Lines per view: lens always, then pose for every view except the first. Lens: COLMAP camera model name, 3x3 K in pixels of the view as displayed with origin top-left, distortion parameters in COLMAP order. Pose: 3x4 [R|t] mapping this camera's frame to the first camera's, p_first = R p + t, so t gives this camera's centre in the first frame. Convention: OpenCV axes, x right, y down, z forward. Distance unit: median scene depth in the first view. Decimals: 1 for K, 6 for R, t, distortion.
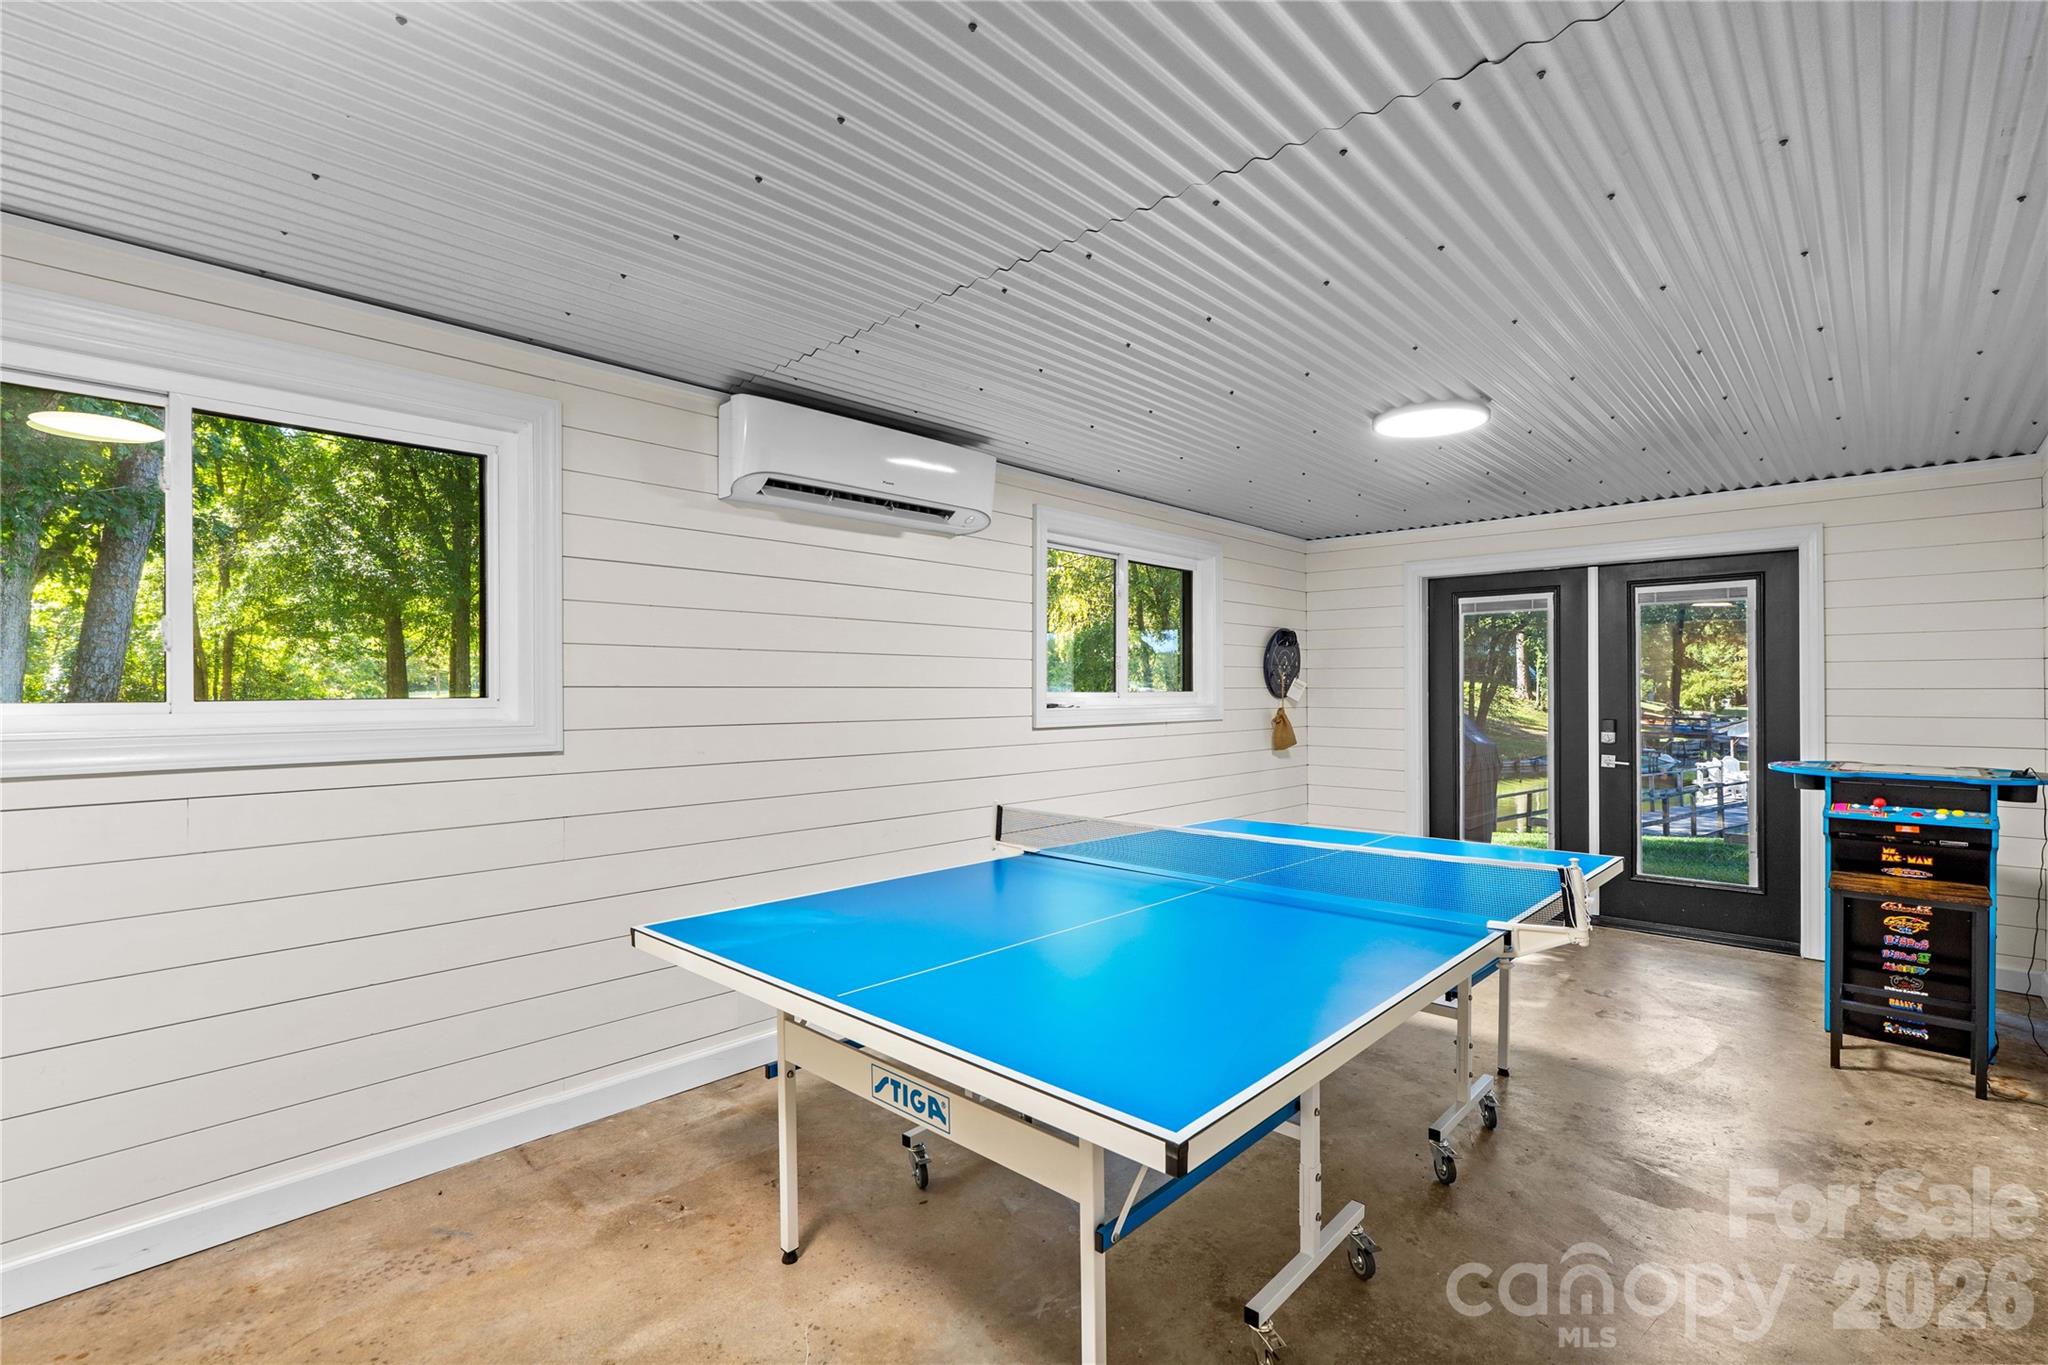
lens RADIAL K [[930.2, 0, 1018.8], [0, 930.2, 686.2], [0, 0, 1]] dist [-0.007008, 0.001299]
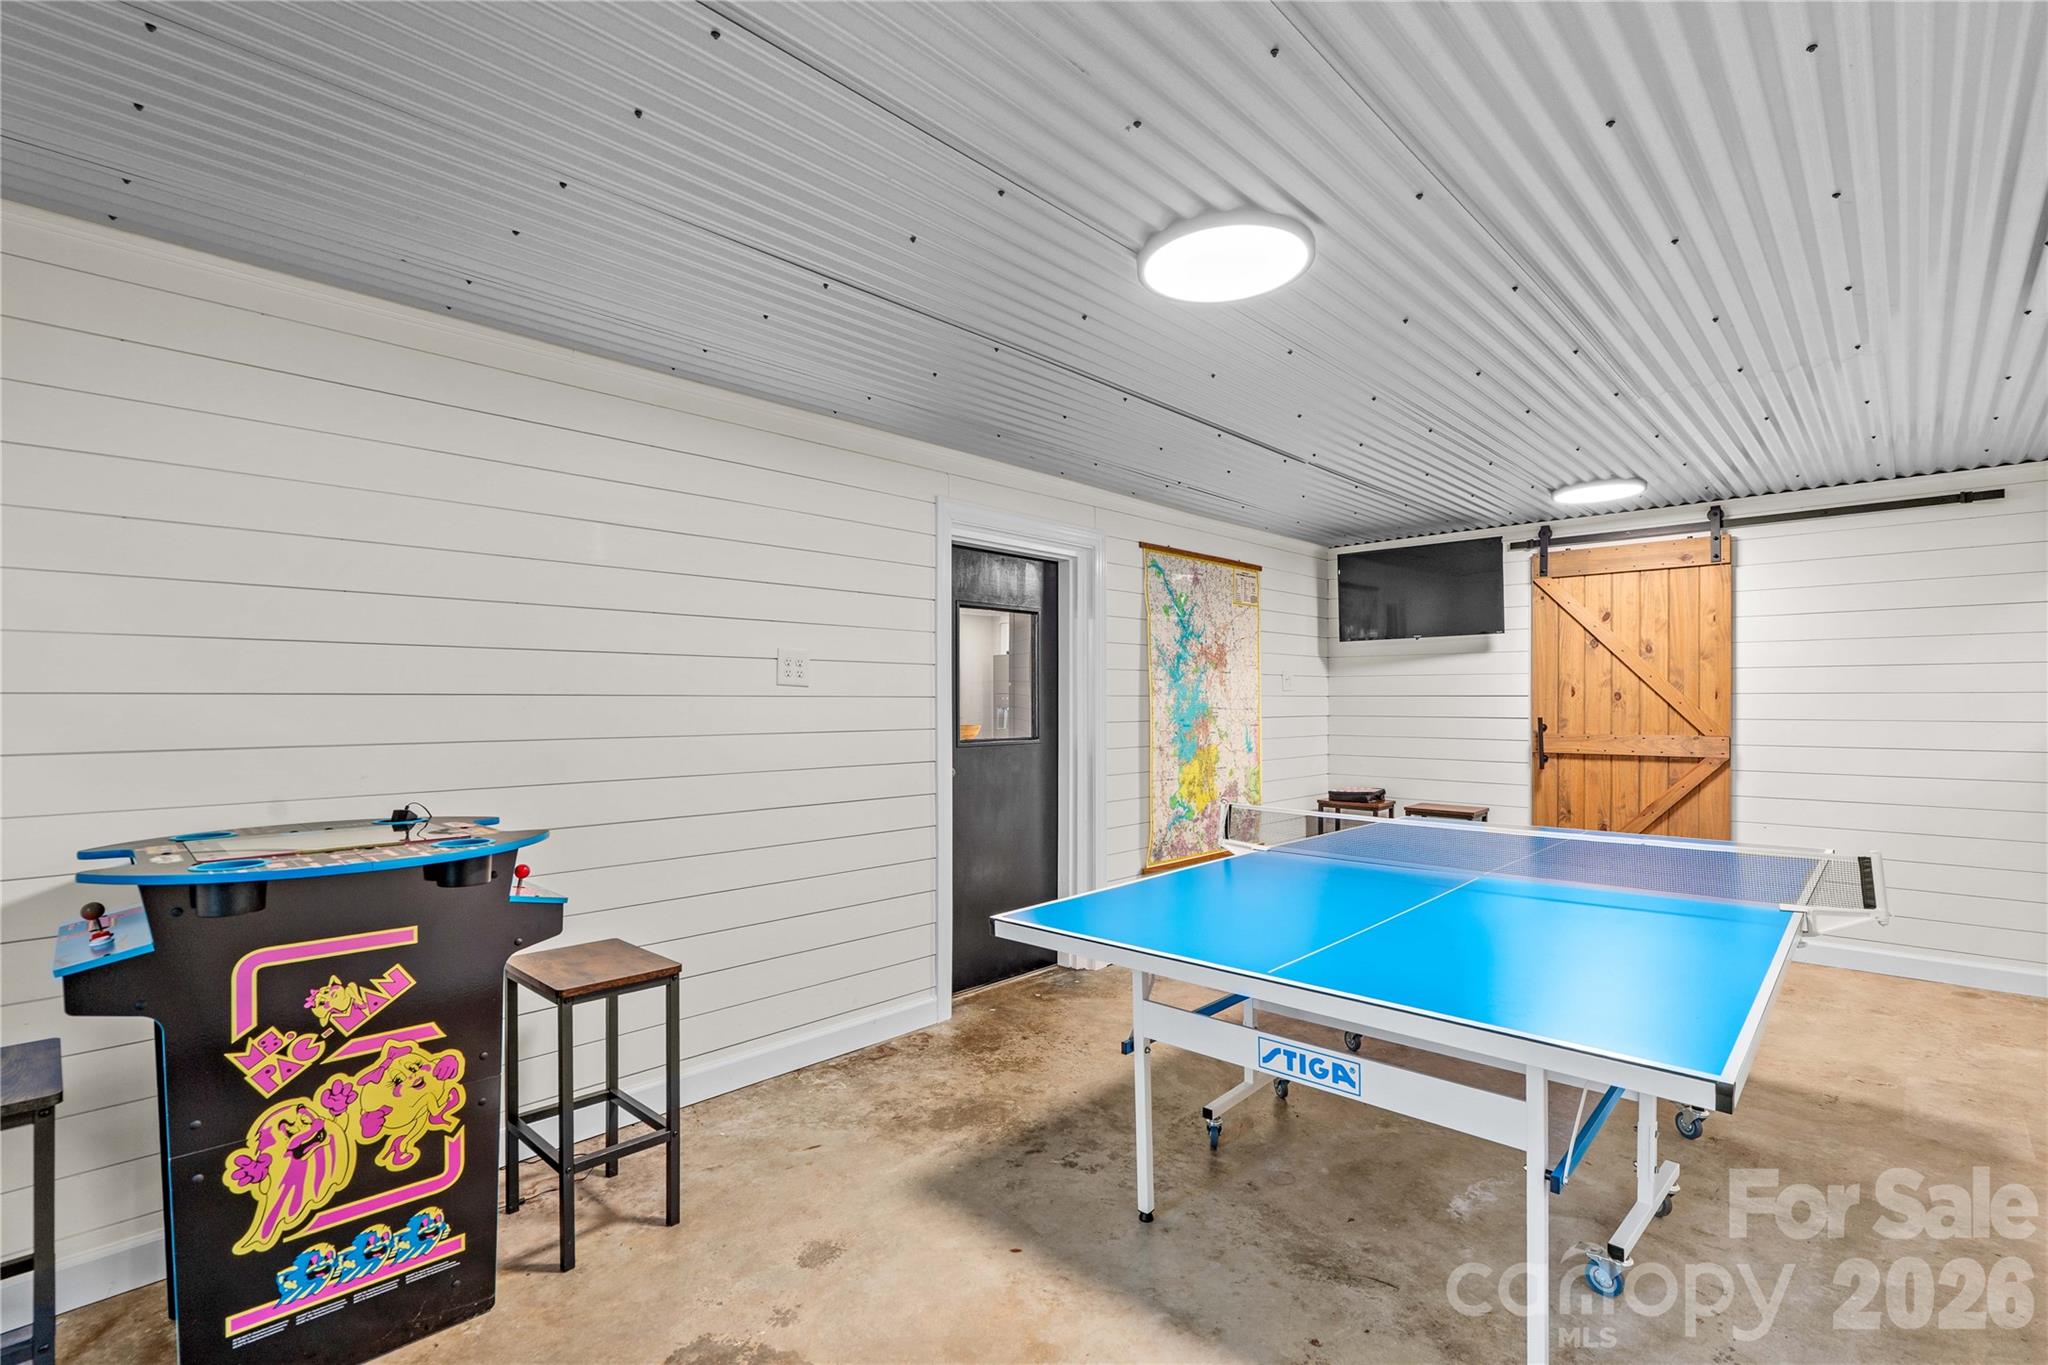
lens RADIAL K [[942.8, 0, 1026.4], [0, 942.8, 692.6], [0, 0, 1]] dist [-0.001472, 0.000909]
pose [[-0.999957, 0.002992, 0.008792, 0.562236], [0.002879, 0.999914, -0.012827, 0.011196], [-0.008830, -0.012801, -0.999879, 1.618818]]
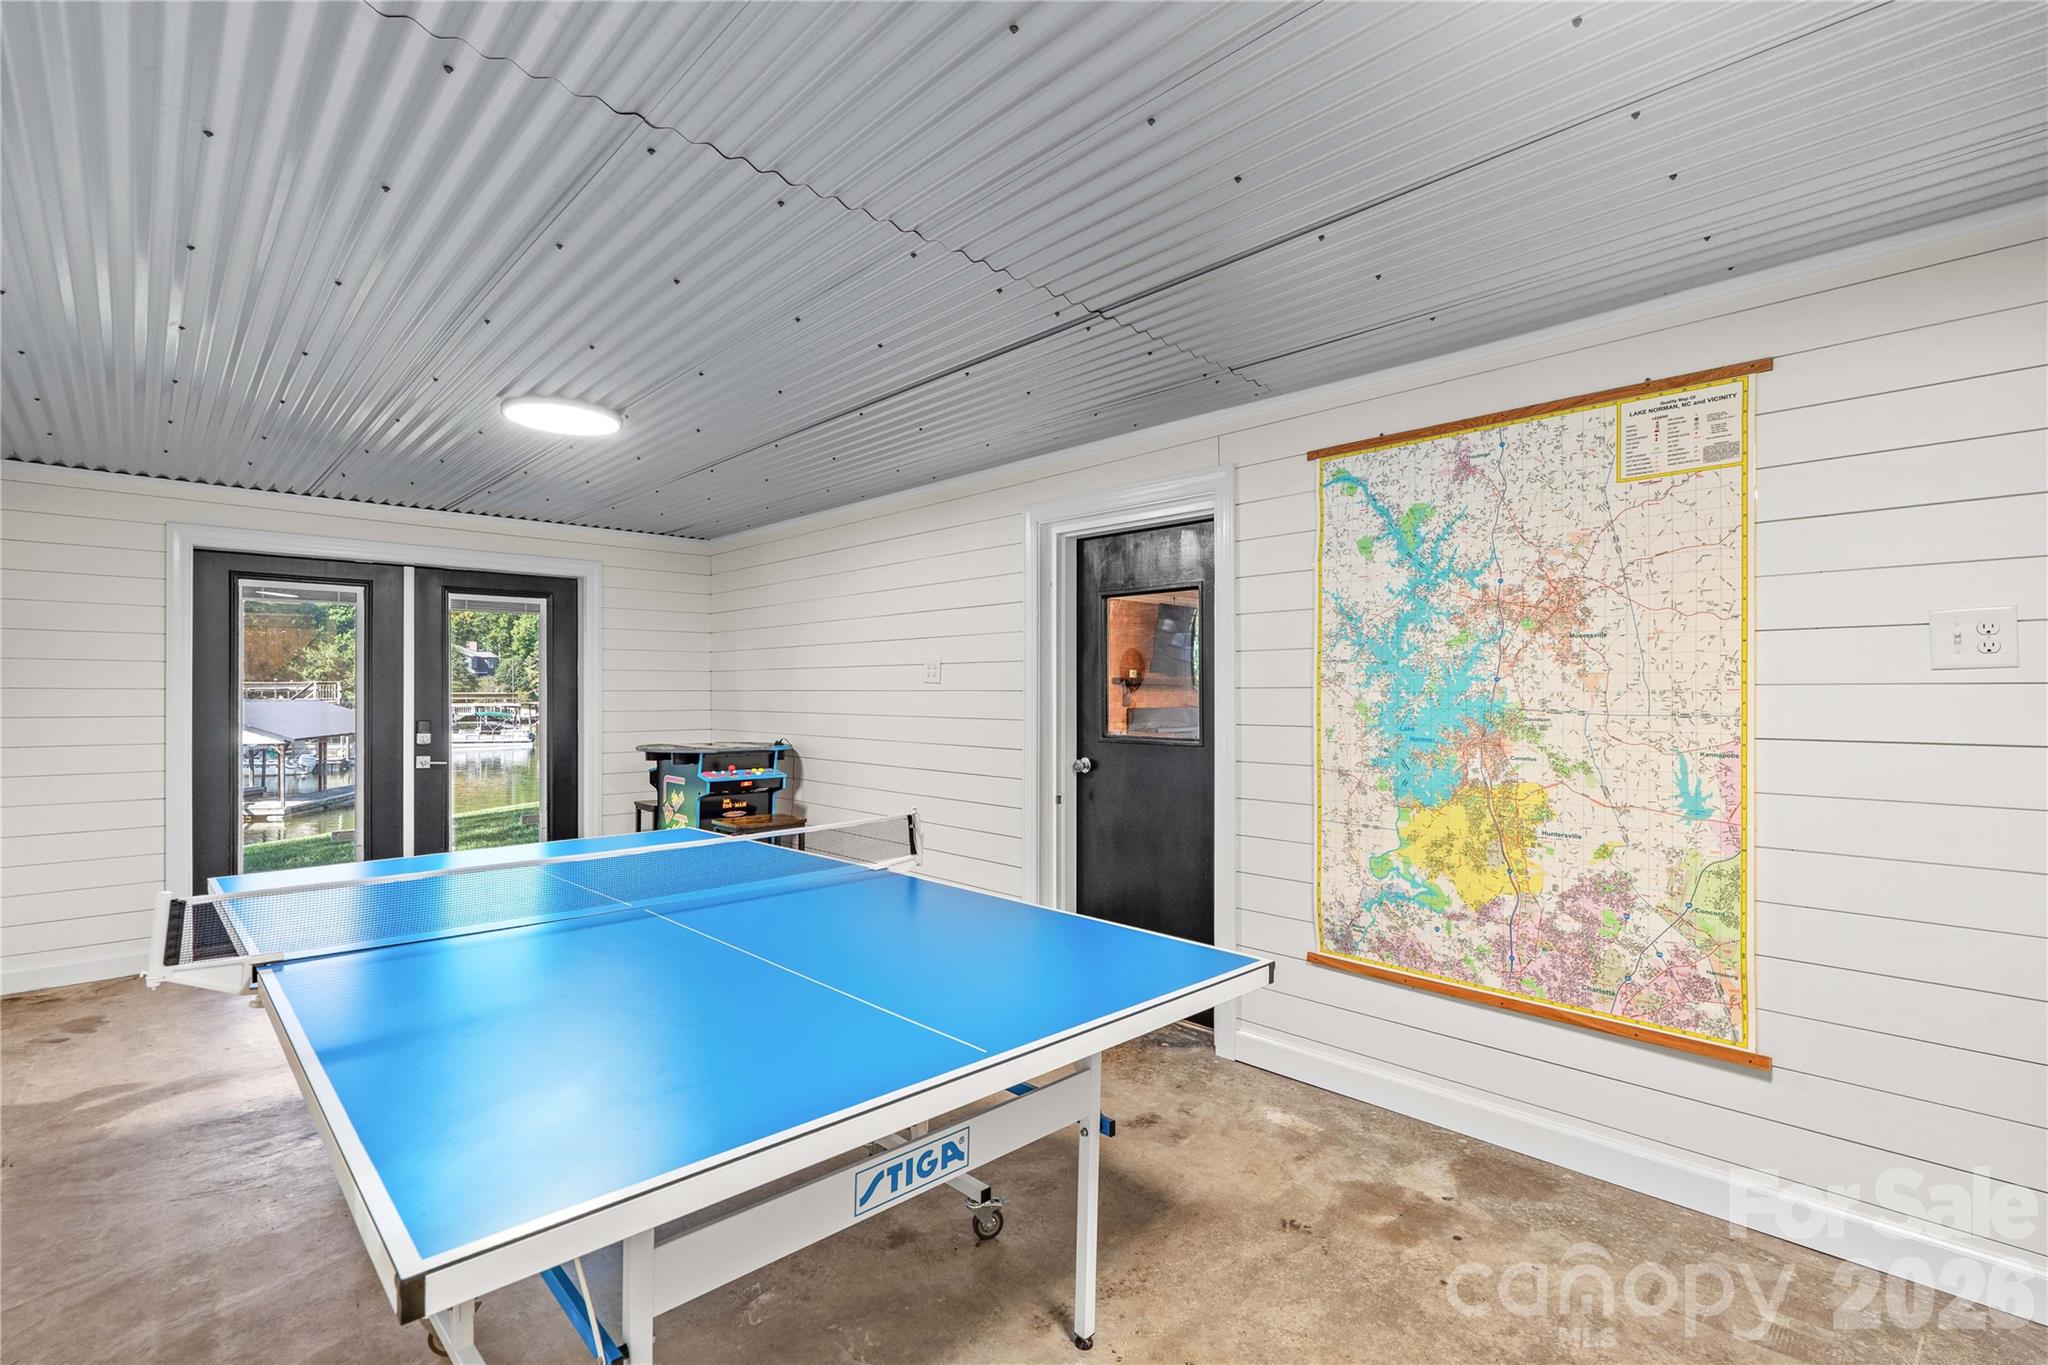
lens RADIAL K [[930.2, 0, 1018.8], [0, 930.2, 686.2], [0, 0, 1]] dist [-0.007008, 0.001299]
pose [[0.064068, 0.006174, 0.997926, -0.506369], [-0.003315, 0.999977, -0.005974, 0.003778], [-0.997940, -0.002925, 0.064087, 0.450257]]
